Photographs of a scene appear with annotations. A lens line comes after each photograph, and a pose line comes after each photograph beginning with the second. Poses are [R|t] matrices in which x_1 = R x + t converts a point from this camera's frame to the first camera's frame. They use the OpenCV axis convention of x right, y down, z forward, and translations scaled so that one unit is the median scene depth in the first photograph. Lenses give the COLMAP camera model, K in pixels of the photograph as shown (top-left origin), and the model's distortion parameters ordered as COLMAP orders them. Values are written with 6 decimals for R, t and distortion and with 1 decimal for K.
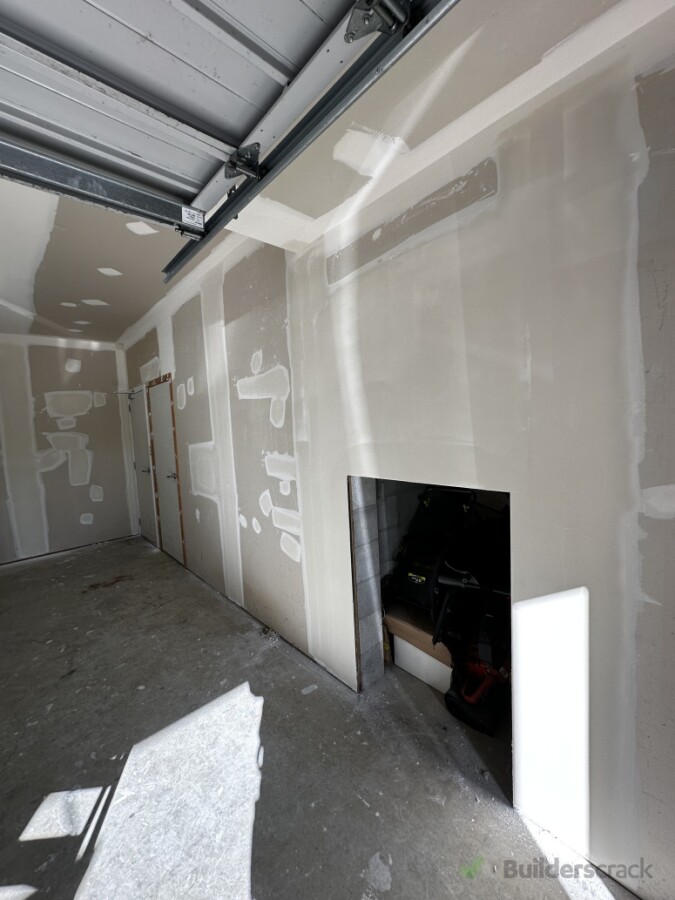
lens RADIAL K [[356.9, 0, 334.8], [0, 356.9, 451.2], [0, 0, 1]] dist [-0.003597, 0.000732]
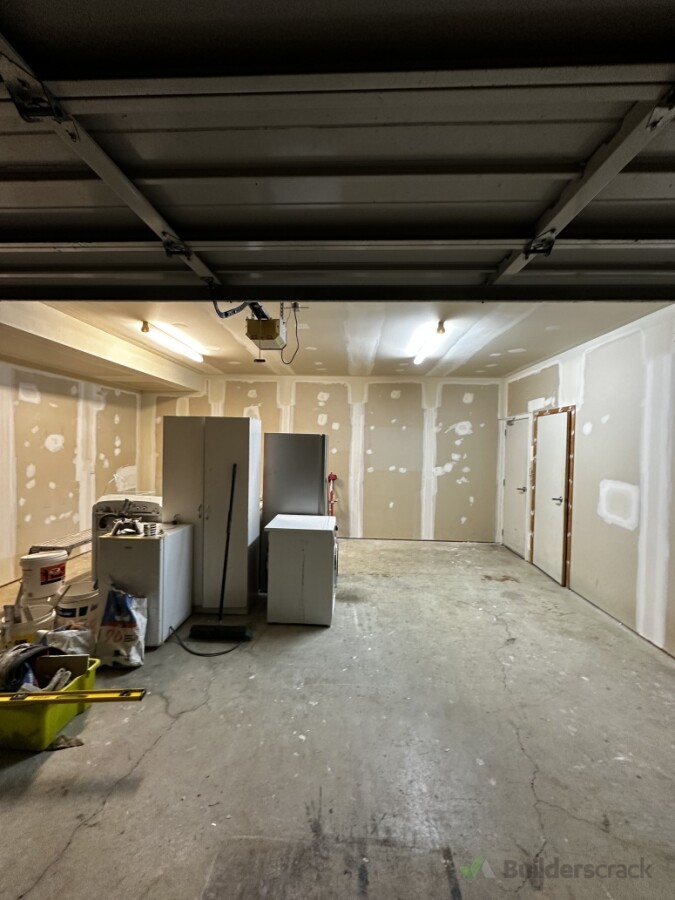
lens RADIAL K [[356.9, 0, 339.1], [0, 356.9, 449.6], [0, 0, 1]] dist [-0.003597, 0.000732]
pose [[0.708948, 0.072402, -0.701535, -0.197888], [-0.108584, 0.994062, -0.007139, 0.002115], [0.696852, 0.081237, 0.712600, -0.272198]]
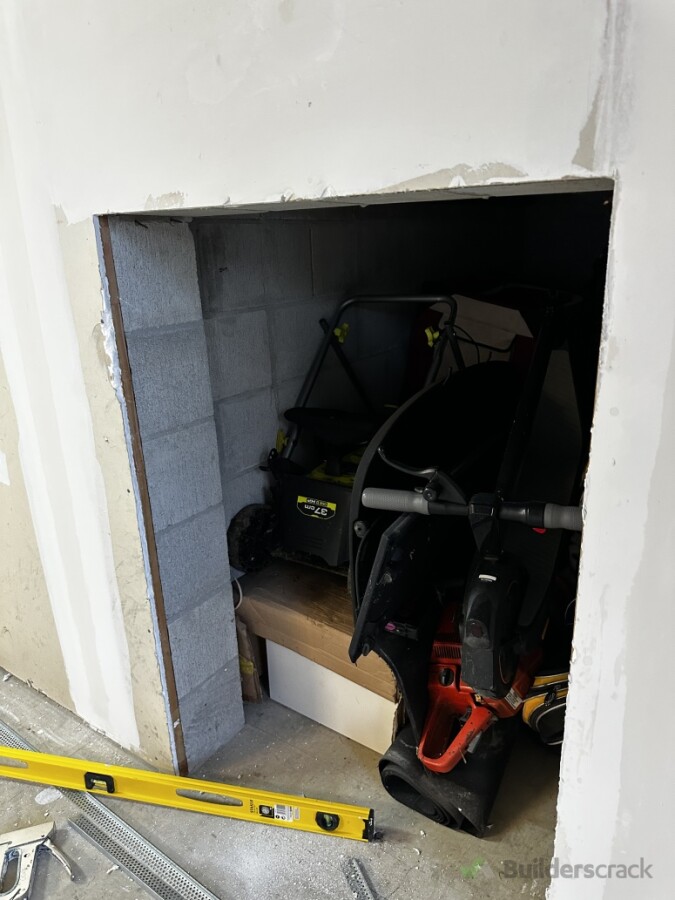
lens RADIAL K [[637.8, 0, 346.8], [0, 637.8, 443.2], [0, 0, 1]] dist [0.014150, -0.033262]
pose [[0.971336, -0.063530, 0.229064, 0.059121], [0.011171, 0.974760, 0.222974, 0.071095], [-0.237448, -0.214024, 0.947530, 0.181040]]
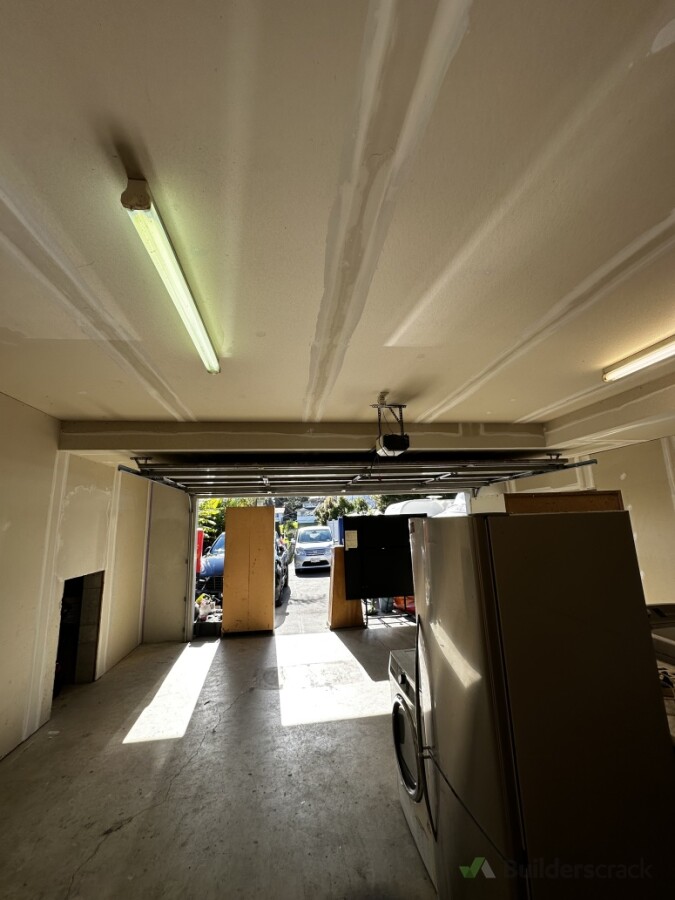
lens RADIAL K [[356.9, 0, 334.8], [0, 356.9, 451.5], [0, 0, 1]] dist [-0.003597, 0.000732]
pose [[-0.820838, 0.182158, 0.541335, -1.154181], [0.115680, 0.981158, -0.154749, -0.072906], [-0.559324, -0.064403, -0.826444, 0.916835]]
